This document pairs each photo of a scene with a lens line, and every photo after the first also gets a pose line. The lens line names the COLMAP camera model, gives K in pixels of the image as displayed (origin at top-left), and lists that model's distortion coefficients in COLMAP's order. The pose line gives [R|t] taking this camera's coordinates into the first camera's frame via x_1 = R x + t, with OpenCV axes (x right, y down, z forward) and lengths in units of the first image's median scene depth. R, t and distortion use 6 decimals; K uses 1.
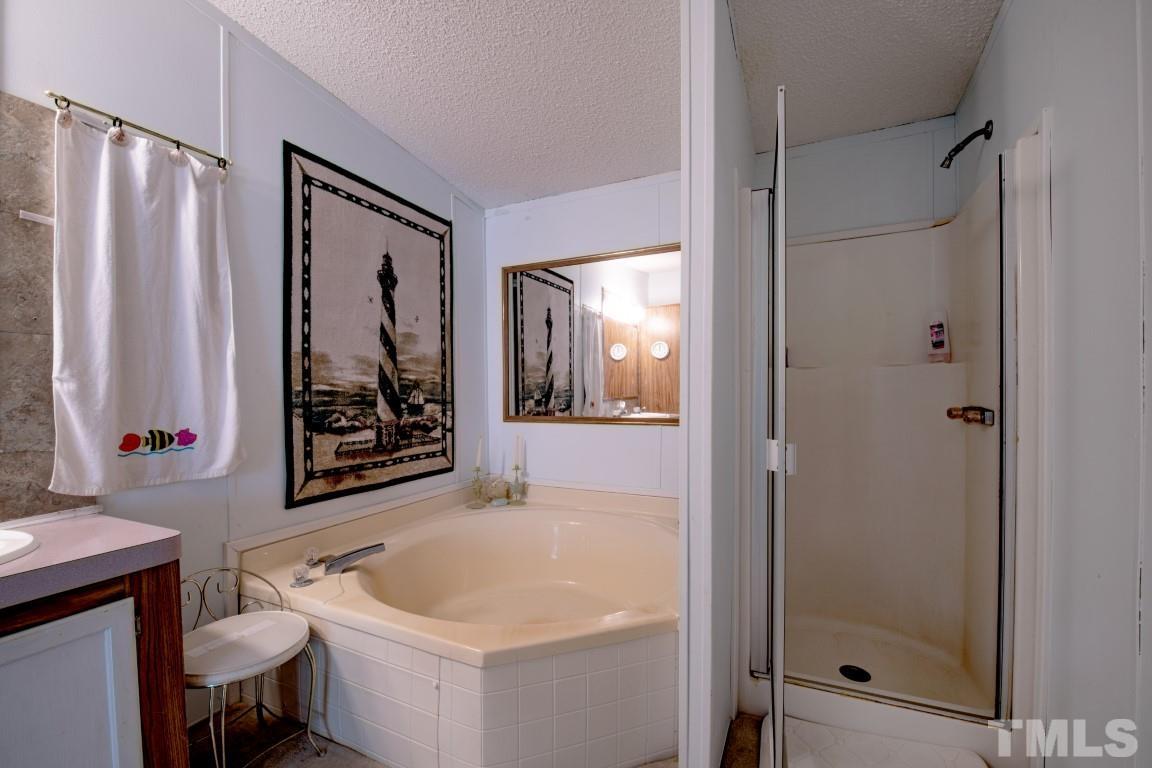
lens RADIAL K [[481.8, 0, 576.2], [0, 481.8, 393.9], [0, 0, 1]] dist [-0.001347, -0.000160]
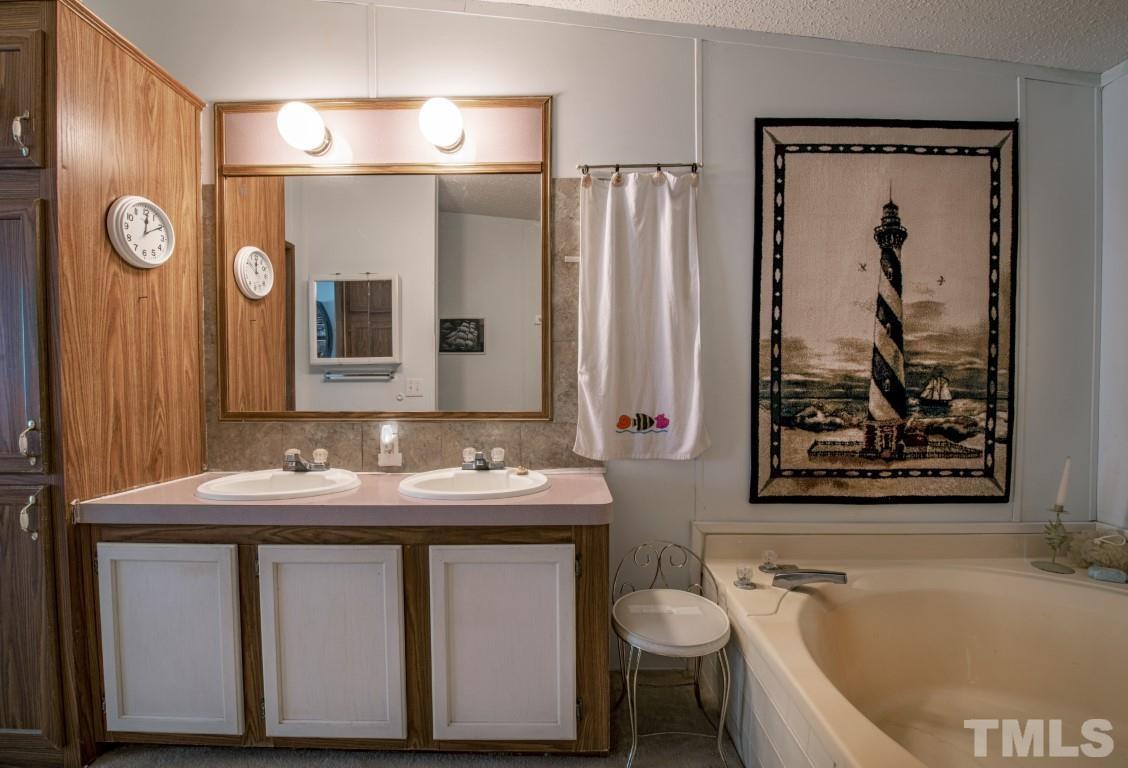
lens RADIAL K [[482.9, 0, 556.4], [0, 482.9, 398.0], [0, 0, 1]] dist [-0.007538, -0.002304]
pose [[0.419145, 0.029374, -0.907444, 0.104030], [-0.004917, 0.999535, 0.030084, 0.000530], [0.907906, -0.008147, 0.419094, 0.229766]]
